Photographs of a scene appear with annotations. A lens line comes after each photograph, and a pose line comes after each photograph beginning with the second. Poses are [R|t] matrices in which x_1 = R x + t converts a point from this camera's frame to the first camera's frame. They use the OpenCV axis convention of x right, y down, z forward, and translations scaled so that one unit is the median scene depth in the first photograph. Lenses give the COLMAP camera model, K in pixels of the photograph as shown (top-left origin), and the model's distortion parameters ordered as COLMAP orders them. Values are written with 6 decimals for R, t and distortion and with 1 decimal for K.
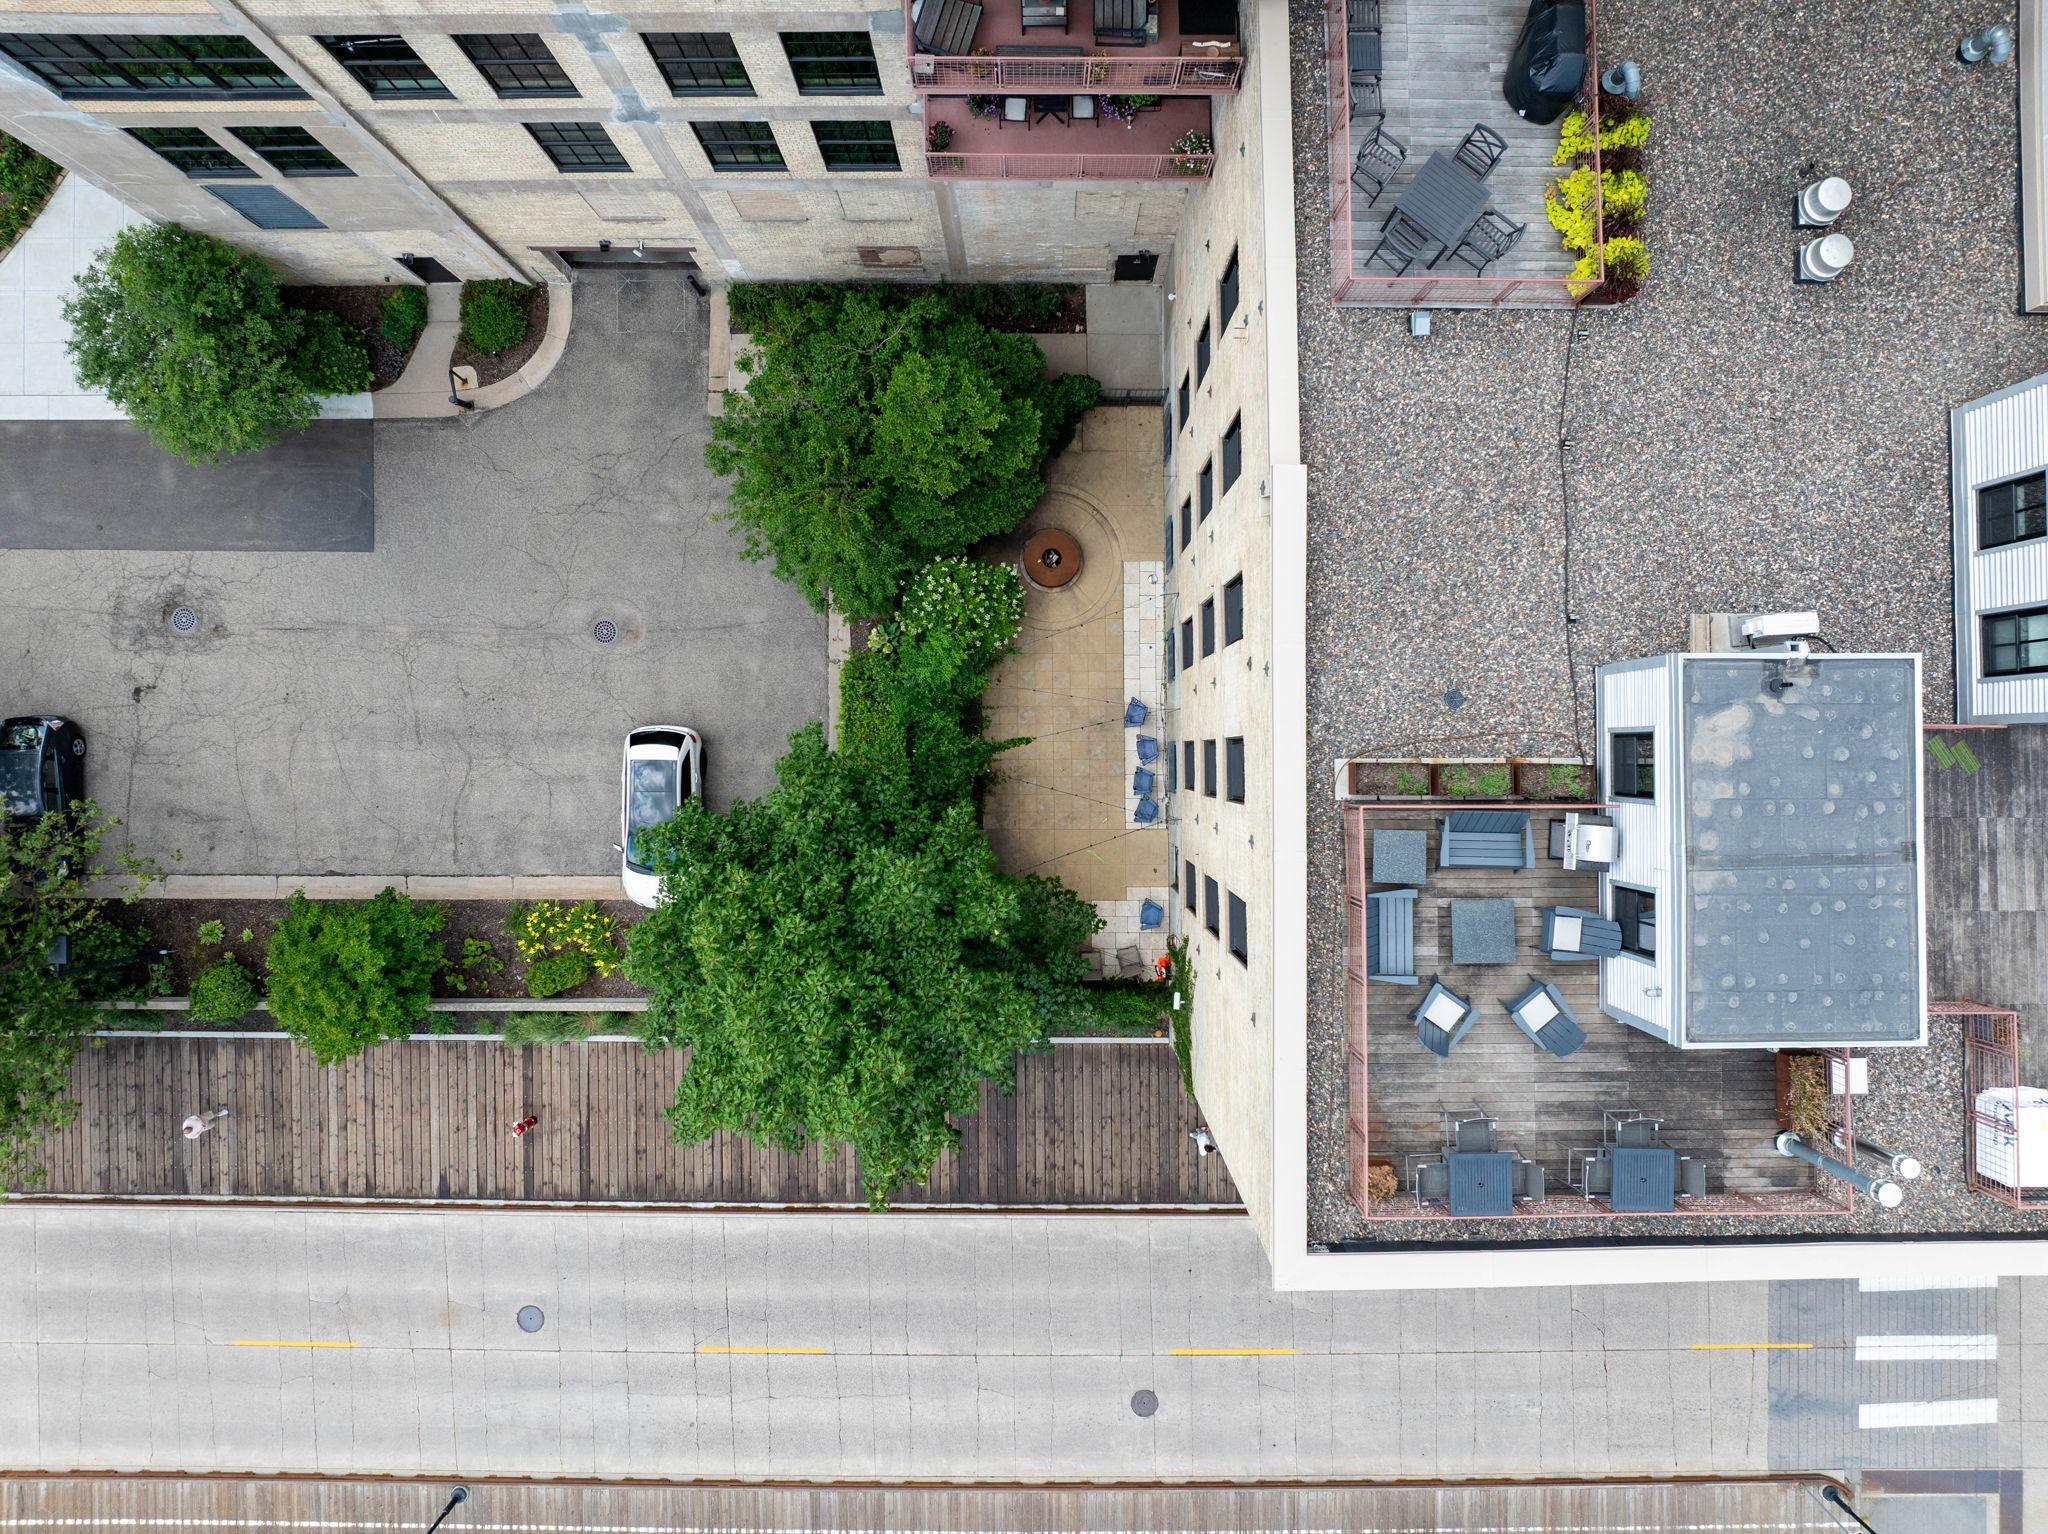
lens RADIAL K [[1459.0, 0, 1024.9], [0, 1459.0, 706.6], [0, 0, 1]] dist [-0.029707, -0.001509]
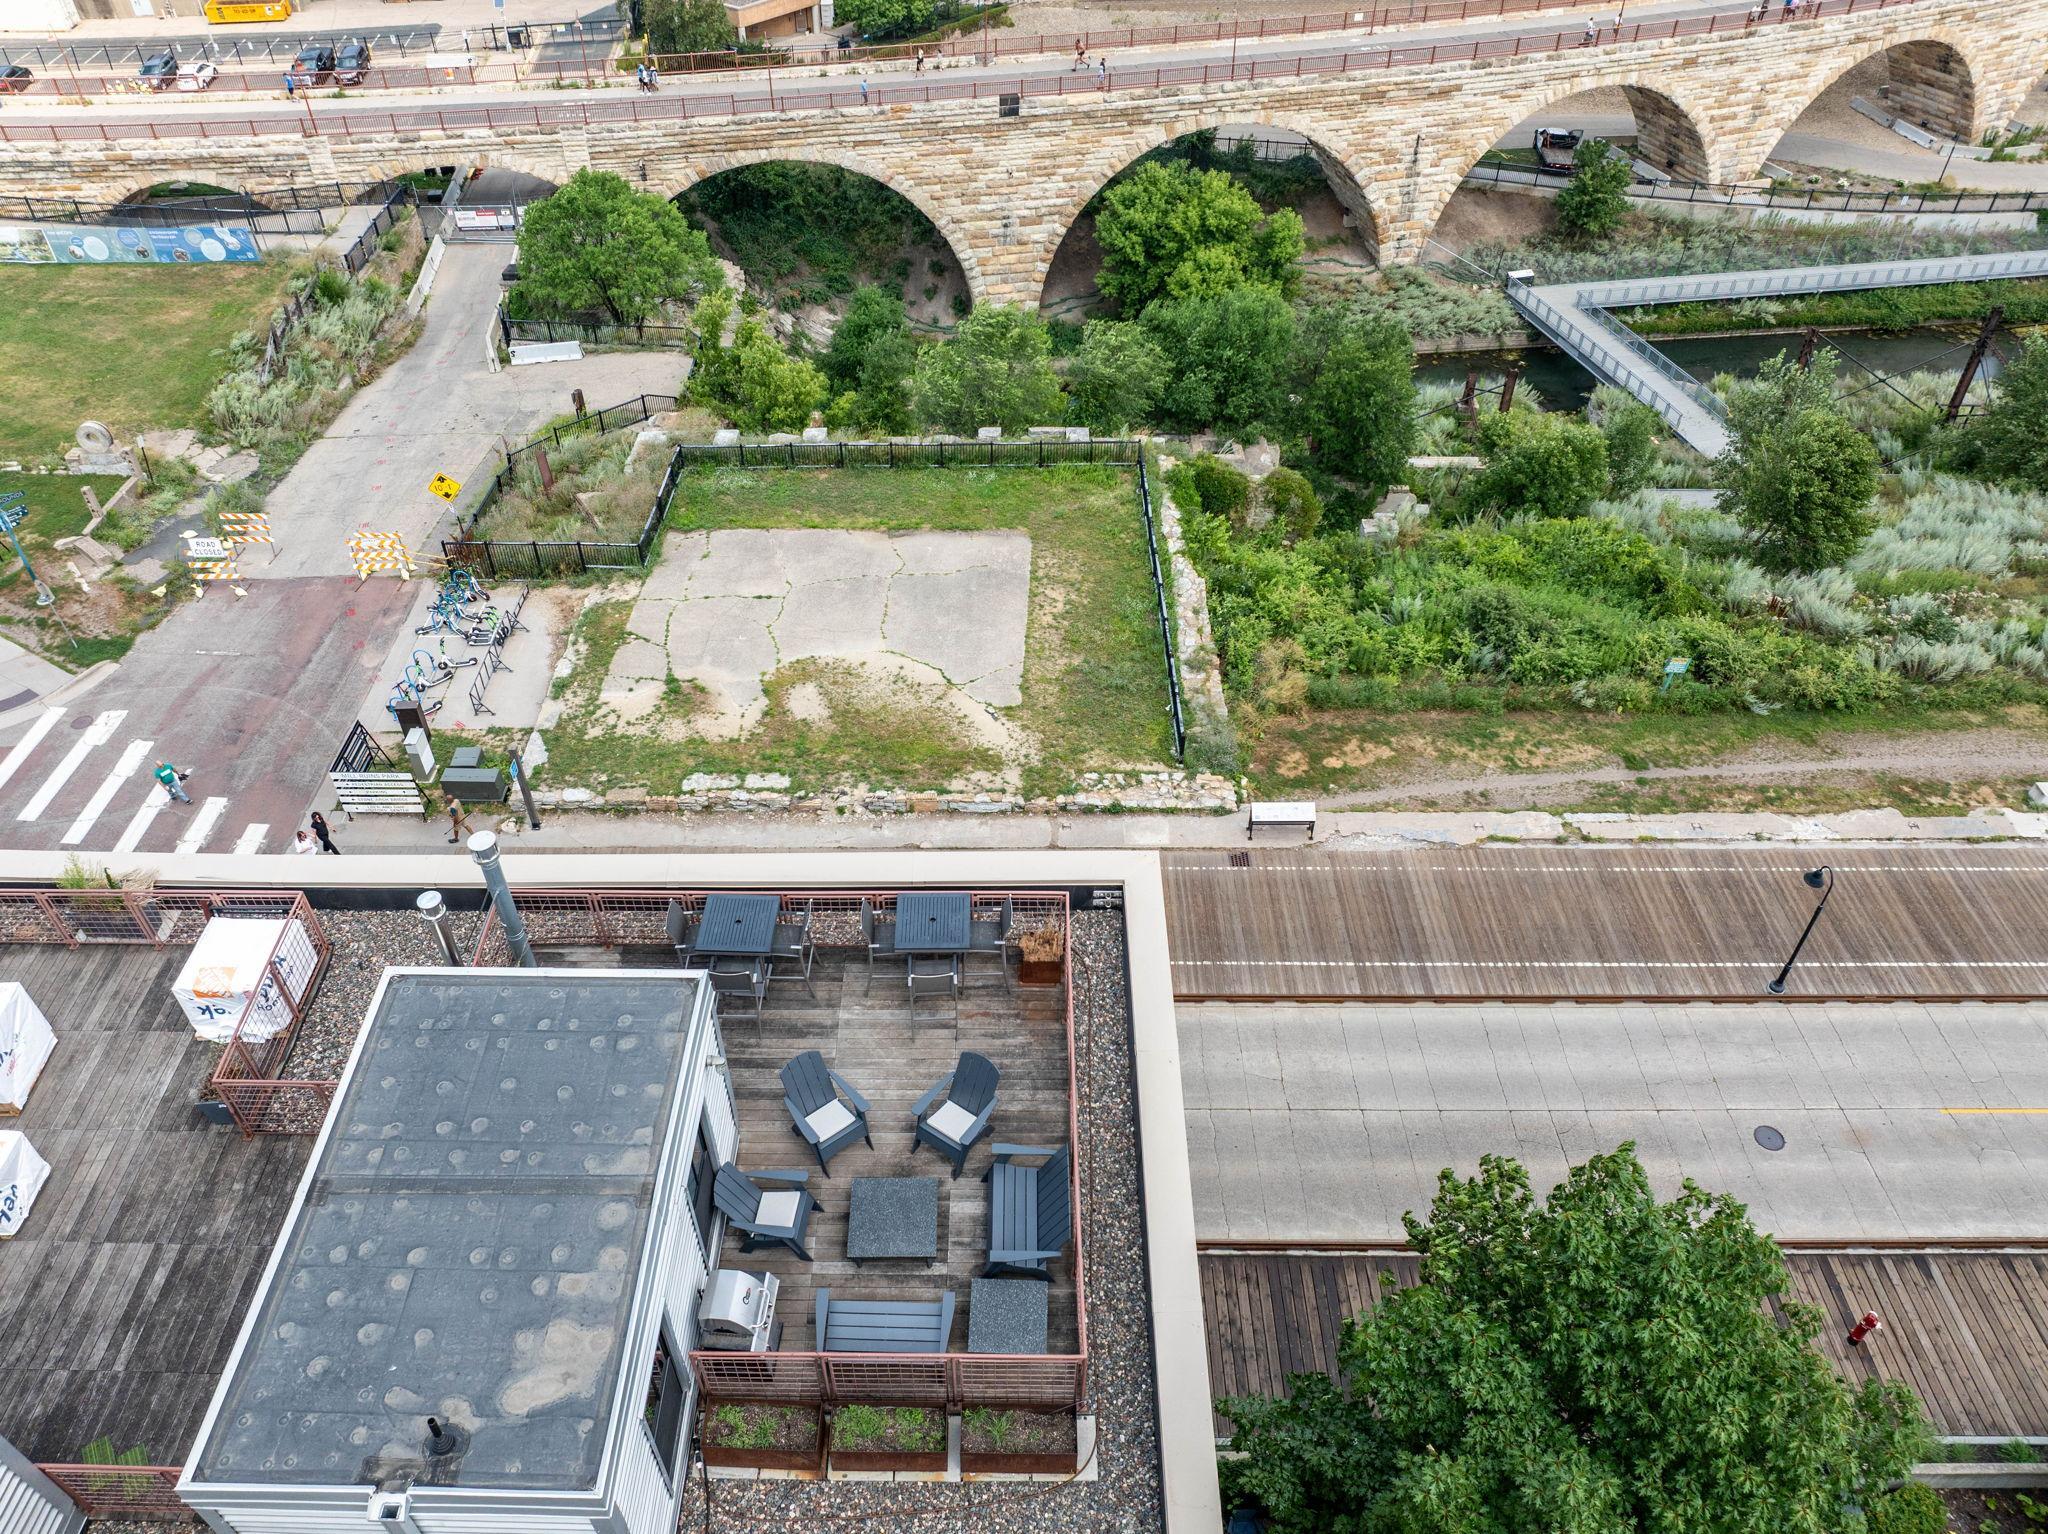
lens RADIAL K [[1472.0, 0, 1002.6], [0, 1472.0, 767.4], [0, 0, 1]] dist [-0.029324, 0.000236]
pose [[-0.999918, 0.000526, 0.012762, 0.248432], [0.009348, -0.650732, 0.759250, -0.246120], [0.008704, 0.759308, 0.650674, 0.356781]]
